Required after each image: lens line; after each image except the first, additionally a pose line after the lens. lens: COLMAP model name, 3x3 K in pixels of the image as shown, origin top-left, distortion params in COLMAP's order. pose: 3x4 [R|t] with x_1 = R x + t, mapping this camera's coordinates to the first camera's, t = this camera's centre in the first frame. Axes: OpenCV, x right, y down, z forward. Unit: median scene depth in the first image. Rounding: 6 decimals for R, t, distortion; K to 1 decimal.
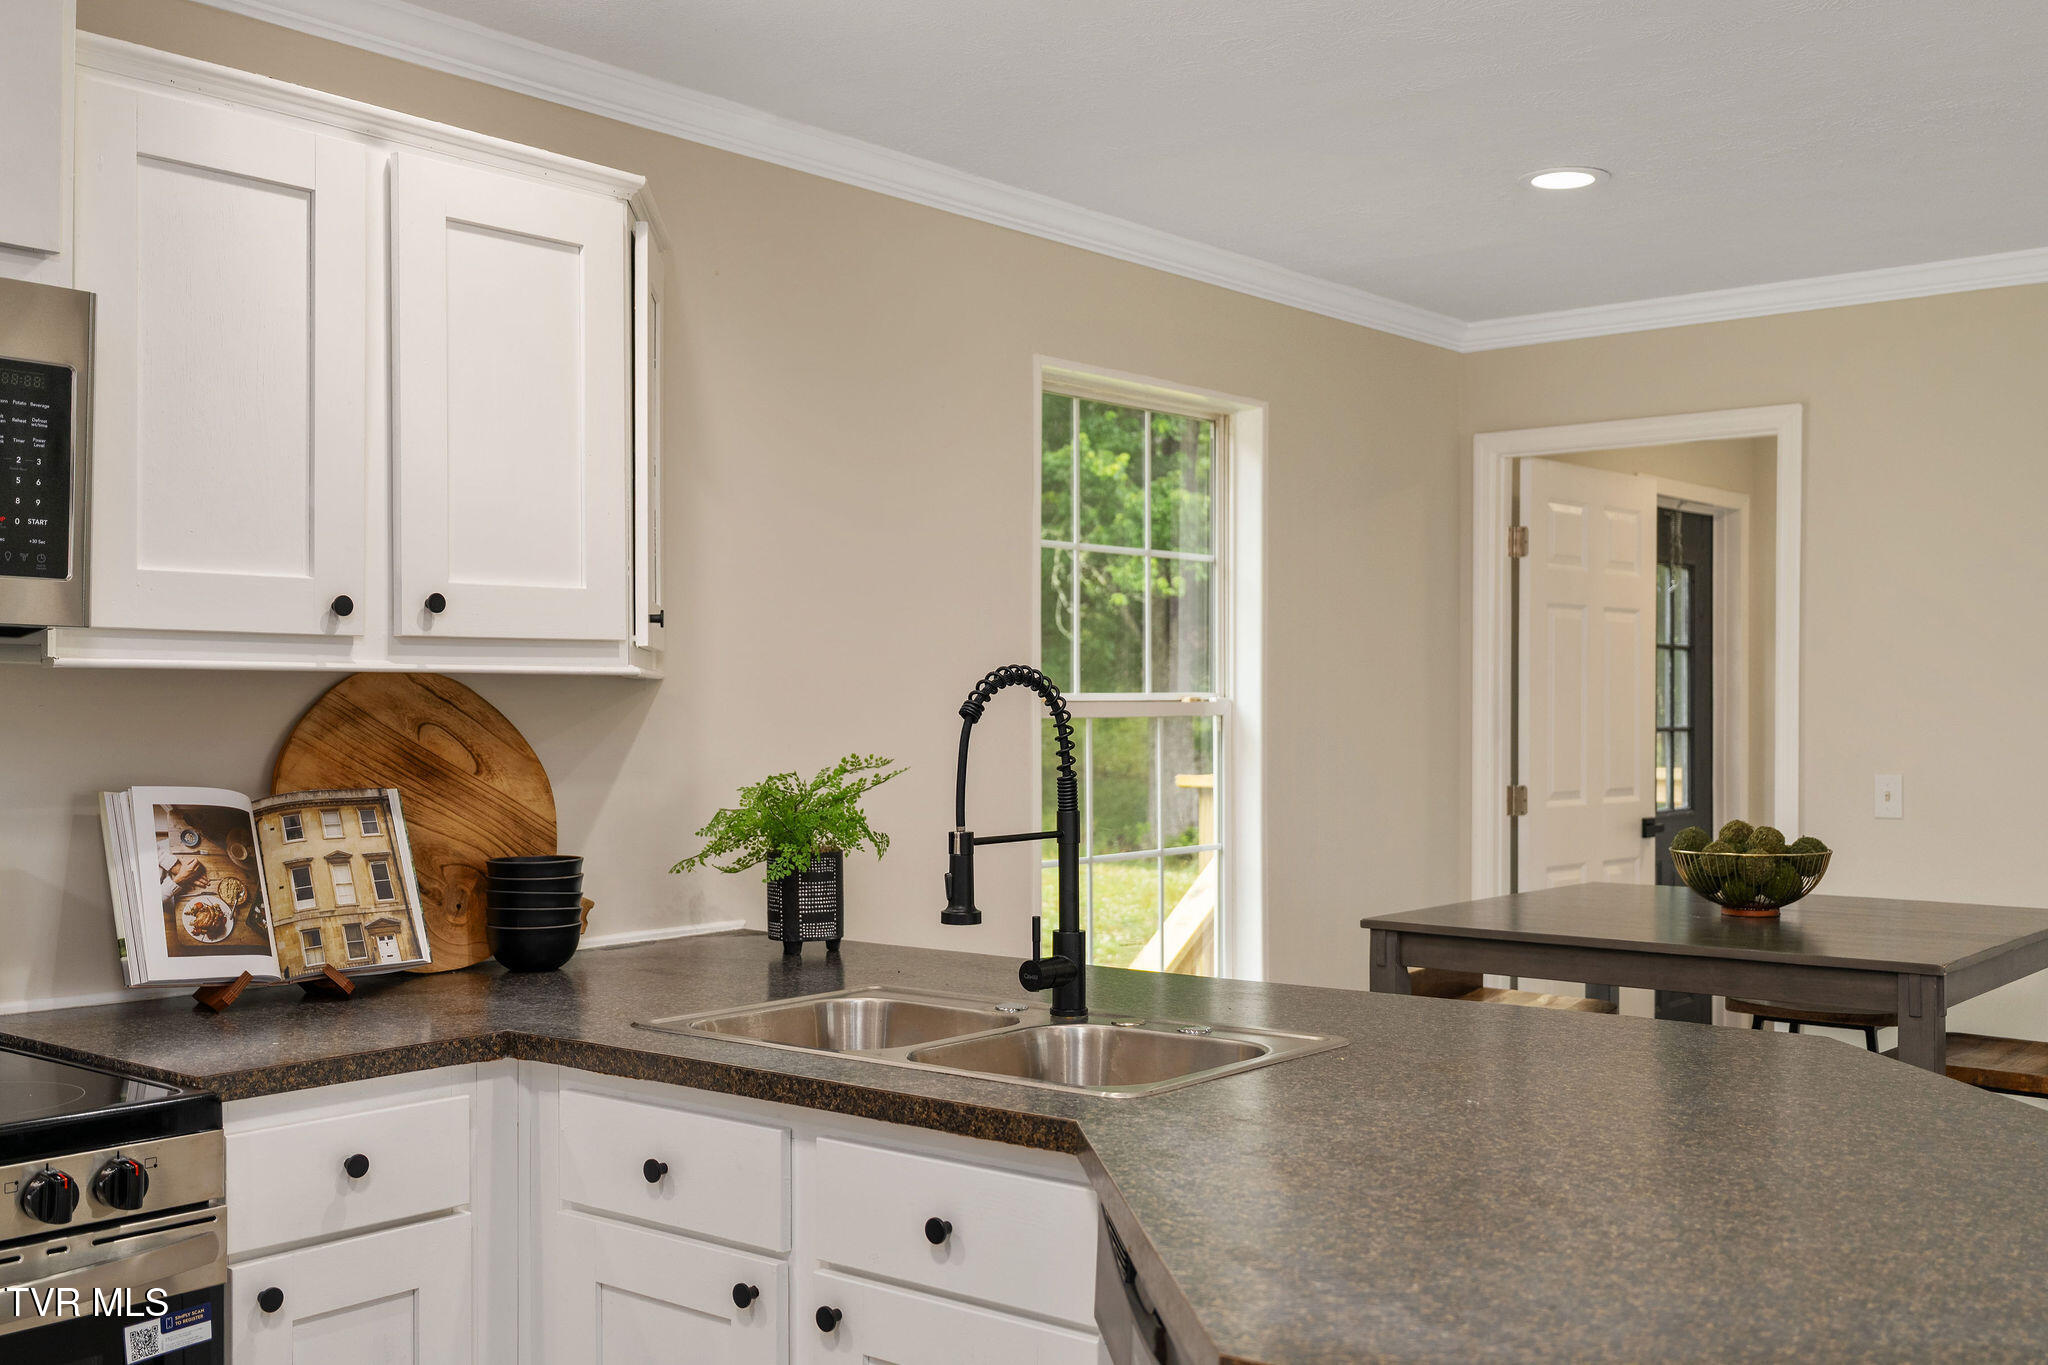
lens RADIAL K [[1996.6, 0, 1033.9], [0, 1996.6, 690.9], [0, 0, 1]] dist [0.010661, 0.000000]
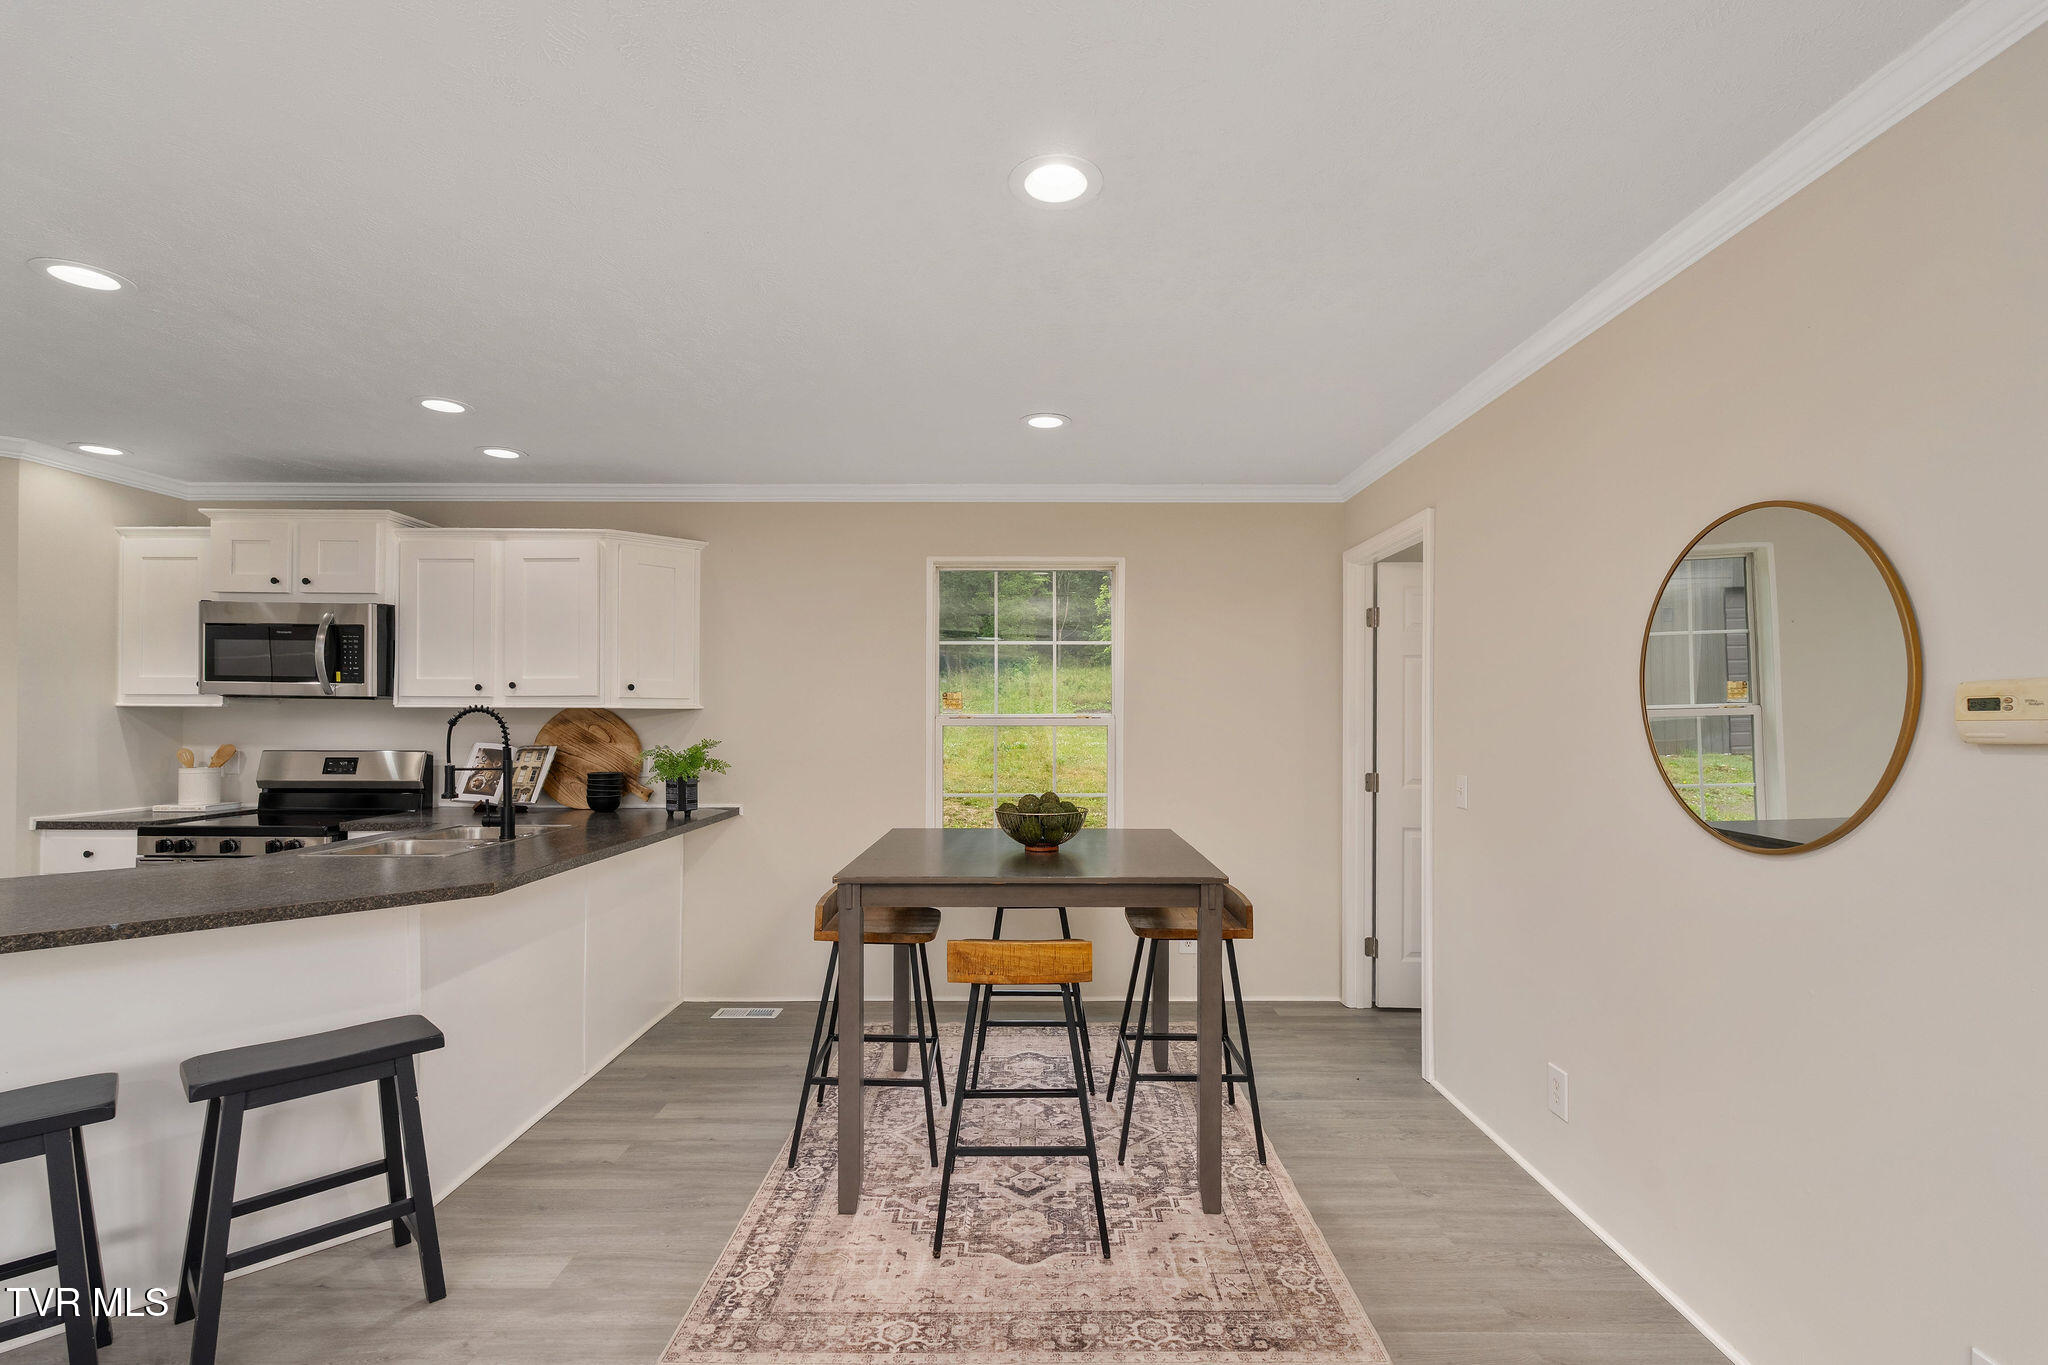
lens RADIAL K [[918.0, 0, 1005.4], [0, 918.0, 704.0], [0, 0, 1]] dist [-0.000607, 0.000698]
pose [[0.646409, -0.006695, -0.762961, 1.297850], [0.001648, 0.999971, -0.007378, -0.003602], [0.762989, 0.003512, 0.646402, 0.684955]]
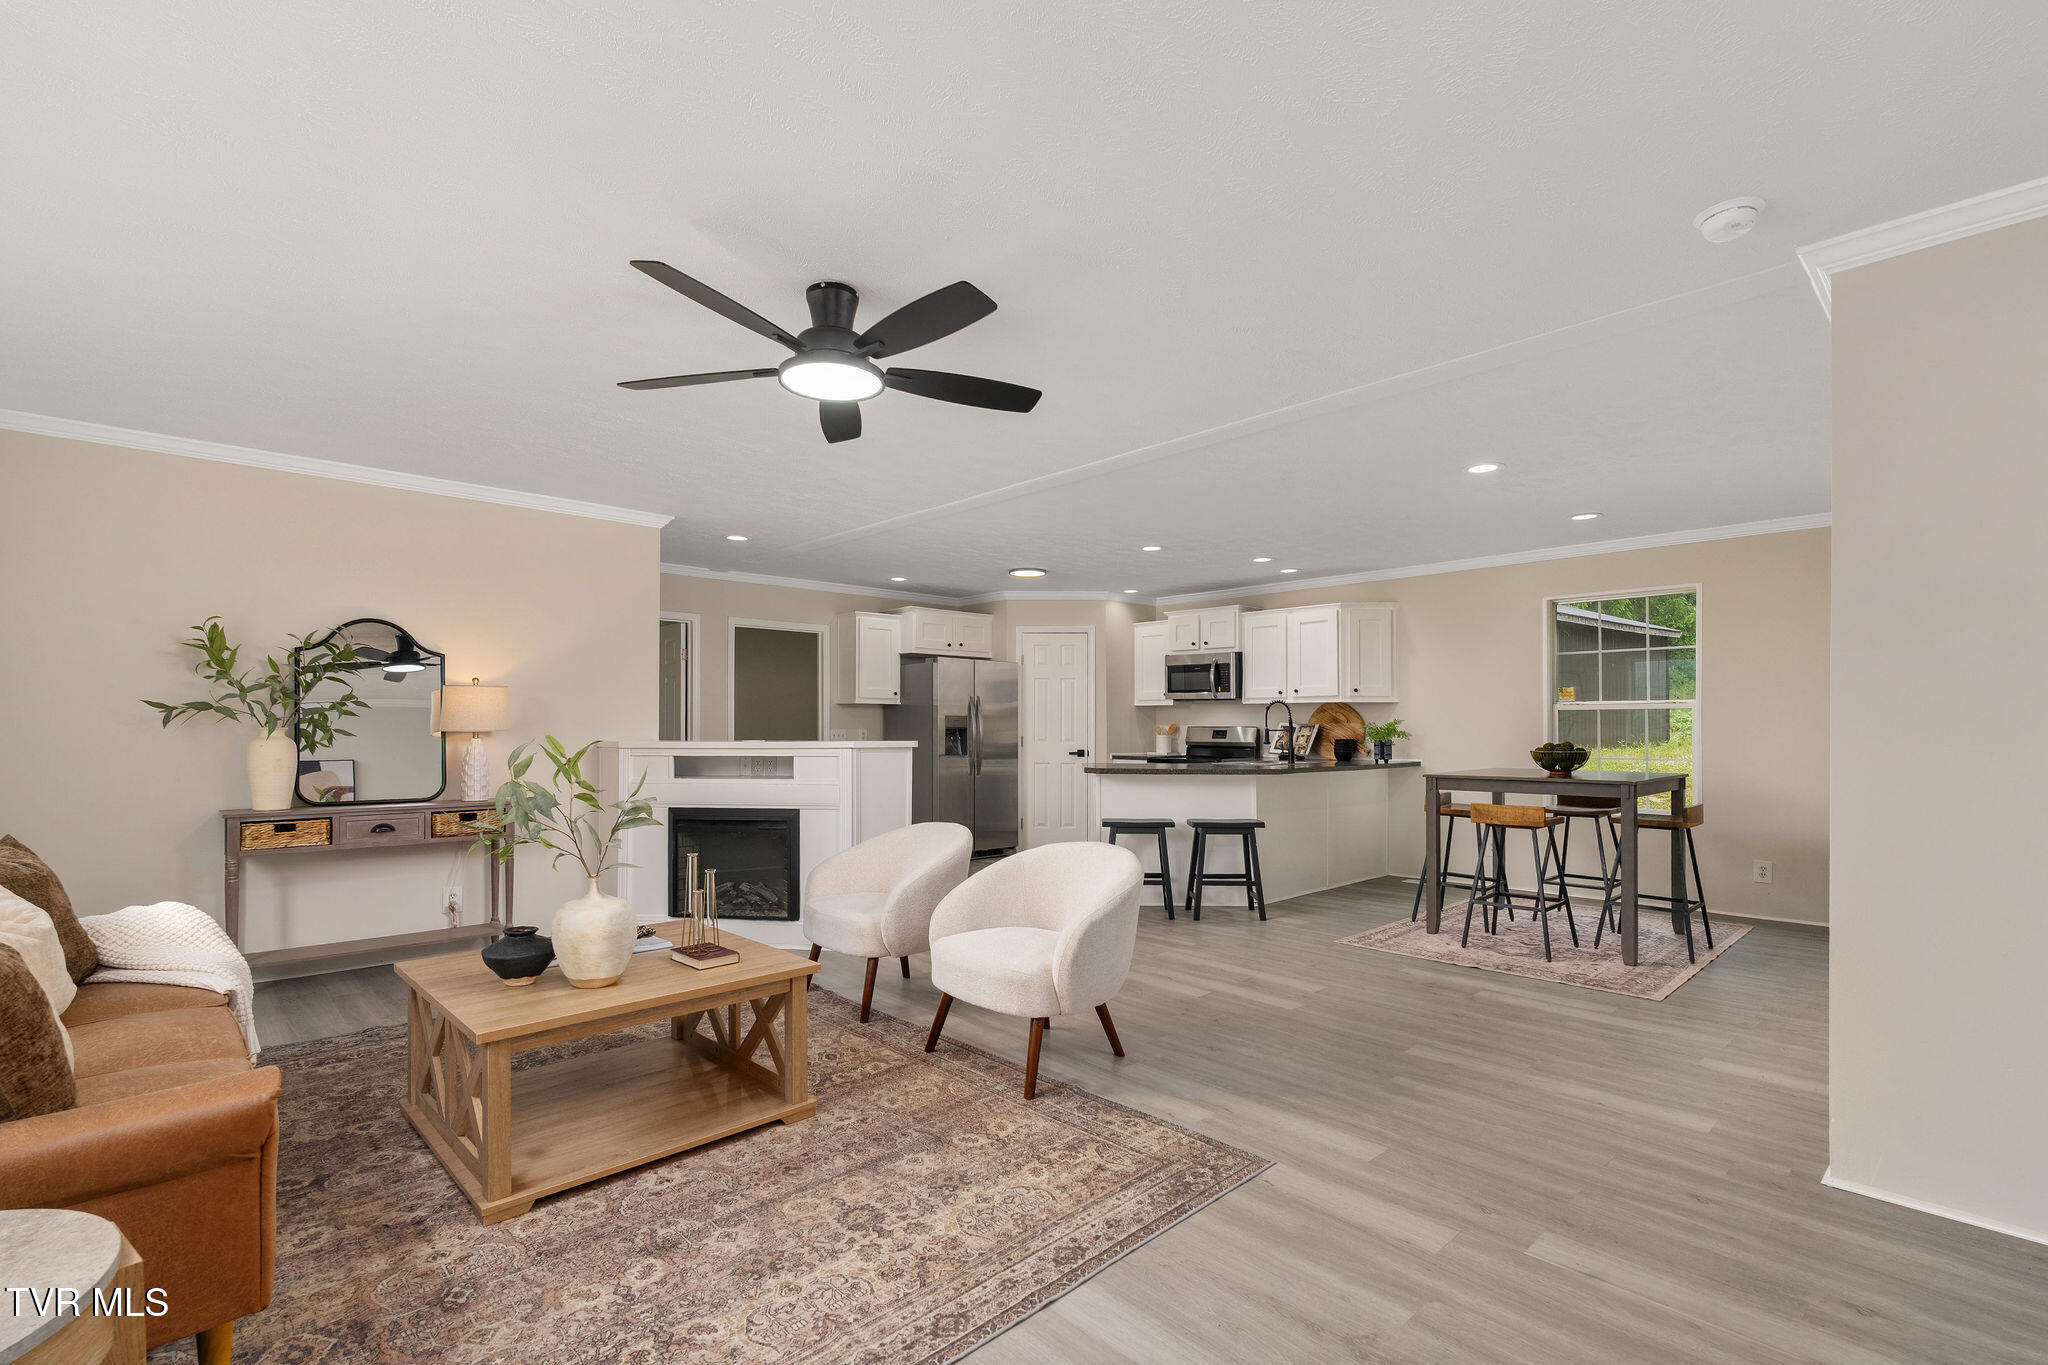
lens RADIAL K [[918.0, 0, 1069.3], [0, 918.0, 746.4], [0, 0, 1]] dist [-0.000607, 0.000698]
pose [[-0.056895, 0.025438, -0.998056, 2.483527], [0.009098, 0.999647, 0.024959, 0.045961], [0.998339, -0.007660, -0.057106, 0.504816]]
